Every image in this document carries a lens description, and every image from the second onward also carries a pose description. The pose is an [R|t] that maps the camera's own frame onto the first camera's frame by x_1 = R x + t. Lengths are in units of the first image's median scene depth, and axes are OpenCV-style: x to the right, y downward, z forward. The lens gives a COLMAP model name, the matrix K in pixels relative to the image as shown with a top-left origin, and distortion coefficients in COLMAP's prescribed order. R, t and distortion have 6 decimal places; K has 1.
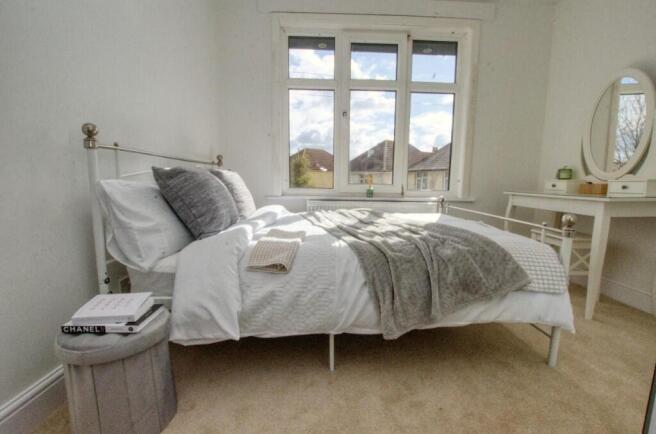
lens RADIAL K [[287.4, 0, 329.8], [0, 287.4, 222.9], [0, 0, 1]] dist [-0.037695, 0.009260]
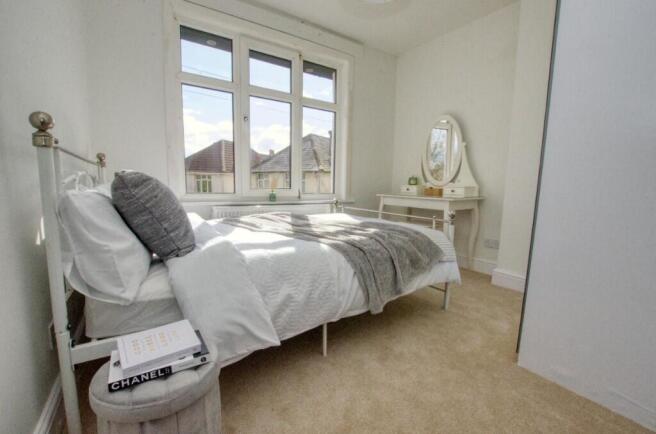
lens RADIAL K [[287.4, 0, 329.8], [0, 287.4, 222.9], [0, 0, 1]] dist [-0.037695, 0.009260]
pose [[0.845124, -0.065503, 0.530543, -0.462187], [0.067147, 0.997611, 0.016208, -0.024948], [-0.530337, 0.021926, 0.847503, 0.007736]]
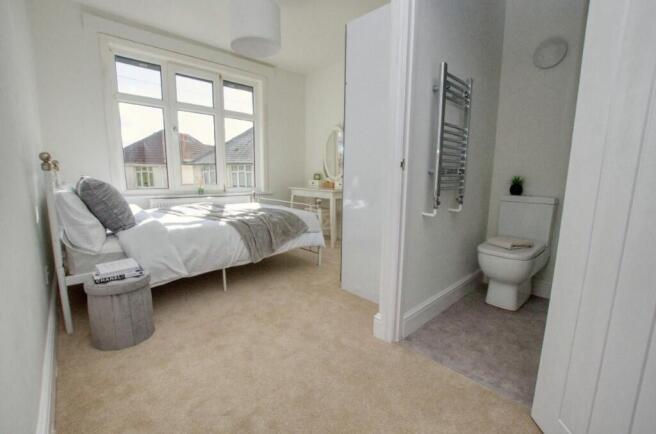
lens RADIAL K [[287.4, 0, 329.8], [0, 287.4, 222.9], [0, 0, 1]] dist [-0.037695, 0.009260]
pose [[0.749961, -0.108045, 0.652599, -0.541589], [0.088892, 0.994083, 0.062428, 0.023320], [-0.655482, 0.011193, 0.755128, -0.705609]]
